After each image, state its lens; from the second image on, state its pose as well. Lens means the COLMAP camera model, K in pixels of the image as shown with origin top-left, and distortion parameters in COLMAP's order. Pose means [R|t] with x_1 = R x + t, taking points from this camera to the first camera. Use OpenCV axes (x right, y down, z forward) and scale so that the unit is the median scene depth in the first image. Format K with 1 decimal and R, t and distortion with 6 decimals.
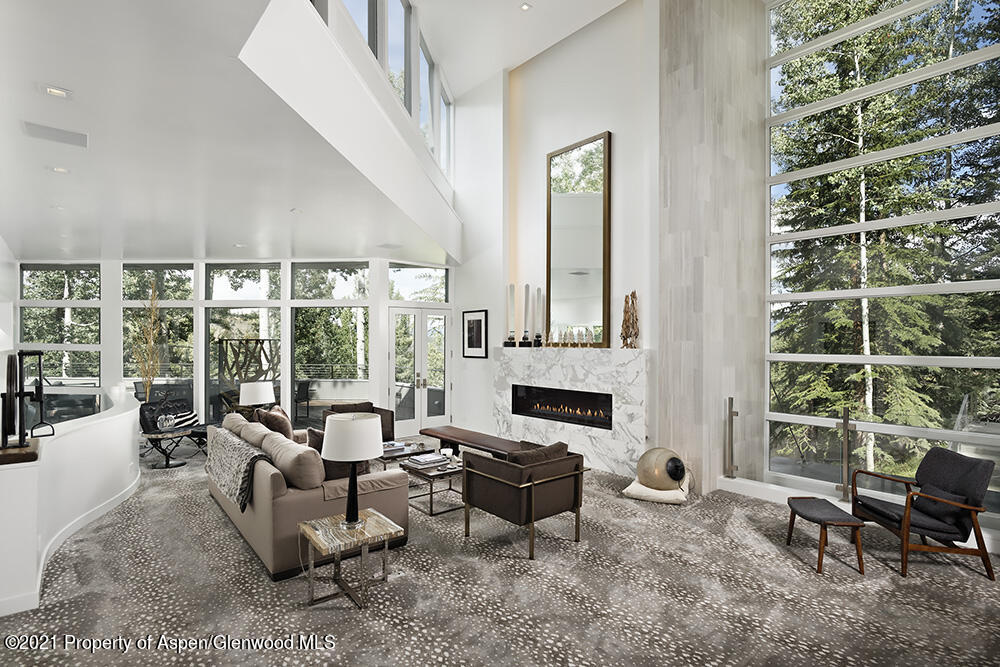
lens RADIAL K [[510.3, 0, 503.2], [0, 510.3, 338.2], [0, 0, 1]] dist [0.005145, 0.000698]
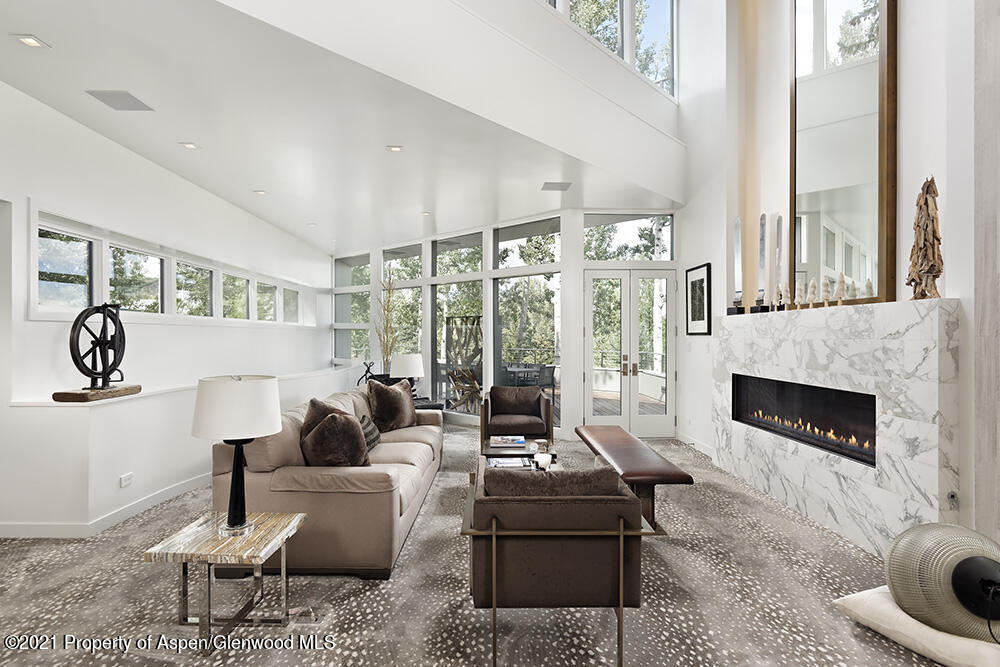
lens RADIAL K [[530.2, 0, 498.3], [0, 530.2, 333.6], [0, 0, 1]] dist [0.003835, 0.000412]
pose [[0.775277, 0.002291, -0.631617, 0.234543], [-0.003709, 0.999993, -0.000925, 0.047620], [0.631611, 0.003060, 0.775280, 0.340967]]
